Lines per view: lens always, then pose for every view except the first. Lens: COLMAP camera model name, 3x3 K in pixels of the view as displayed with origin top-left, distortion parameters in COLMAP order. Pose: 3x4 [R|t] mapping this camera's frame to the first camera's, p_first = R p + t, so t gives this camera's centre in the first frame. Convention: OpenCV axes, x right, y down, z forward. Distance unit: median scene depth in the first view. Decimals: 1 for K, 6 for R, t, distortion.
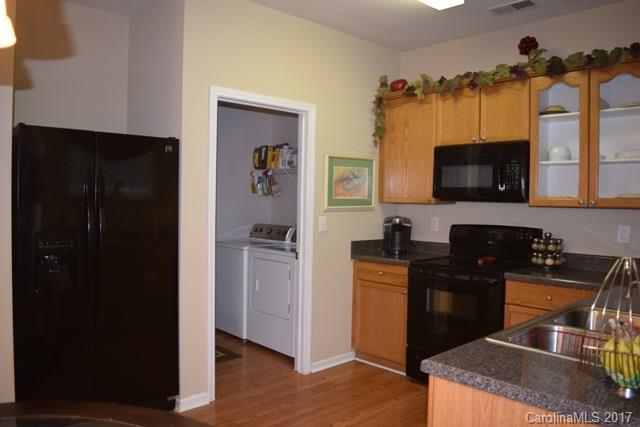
lens RADIAL K [[502.6, 0, 320.0], [0, 502.6, 213.5], [0, 0, 1]] dist [-0.078473, 0.005047]
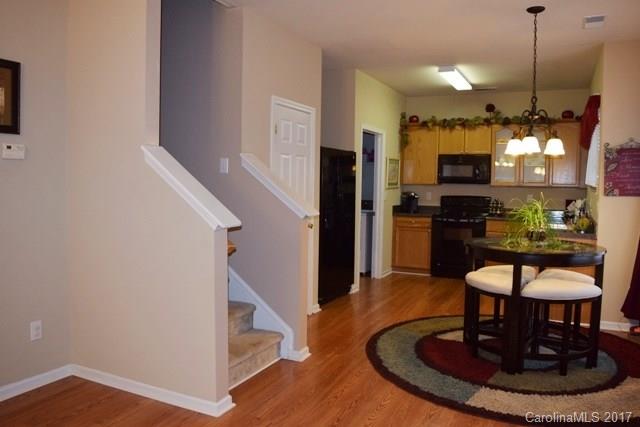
lens RADIAL K [[502.6, 0, 320.0], [0, 502.6, 213.5], [0, 0, 1]] dist [-0.078473, 0.005047]
pose [[0.934289, -0.022446, 0.355810, -0.936212], [0.009032, 0.999186, 0.039316, 0.011619], [-0.356403, -0.033519, 0.933731, -0.663955]]
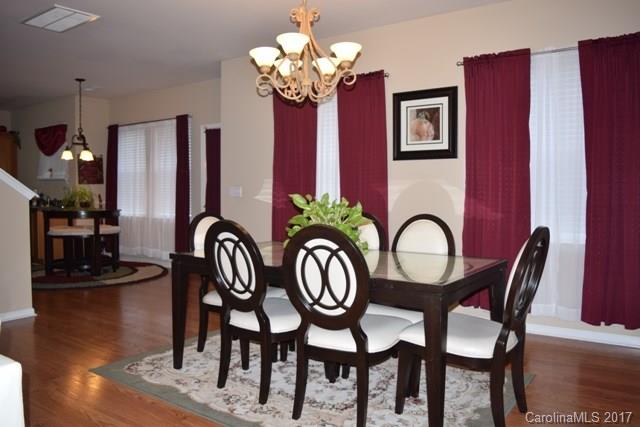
lens RADIAL K [[502.6, 0, 320.0], [0, 502.6, 213.5], [0, 0, 1]] dist [-0.078473, 0.005047]
pose [[-0.182020, -0.057042, 0.981639, -2.150102], [0.030101, 0.997525, 0.063546, 0.044802], [-0.982834, 0.041115, -0.179852, -0.396932]]
